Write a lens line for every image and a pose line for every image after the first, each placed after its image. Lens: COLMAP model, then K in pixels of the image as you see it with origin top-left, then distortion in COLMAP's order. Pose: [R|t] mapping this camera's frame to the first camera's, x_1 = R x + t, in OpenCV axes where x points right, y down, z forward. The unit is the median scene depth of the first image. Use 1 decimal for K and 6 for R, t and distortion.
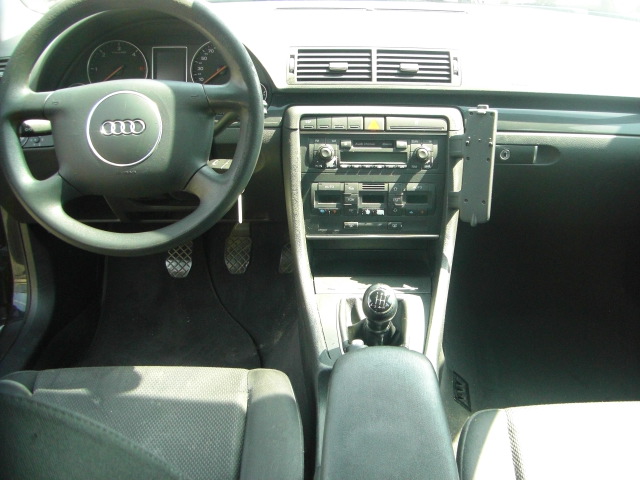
lens RADIAL K [[711.3, 0, 317.0], [0, 711.3, 233.3], [0, 0, 1]] dist [-0.139413, 0.000000]
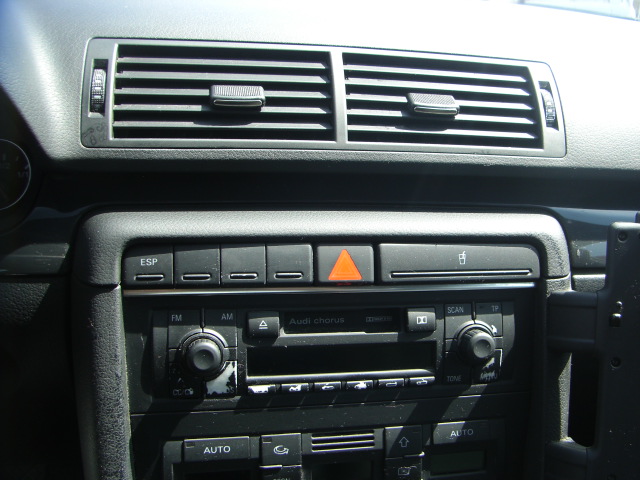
lens RADIAL K [[711.3, 0, 332.8], [0, 711.3, 239.5], [0, 0, 1]] dist [-0.139413, 0.000000]
pose [[0.973244, -0.012925, 0.229408, -0.004103], [0.030738, 0.996766, -0.074242, -0.139435], [-0.227707, 0.079307, 0.970495, 0.660121]]
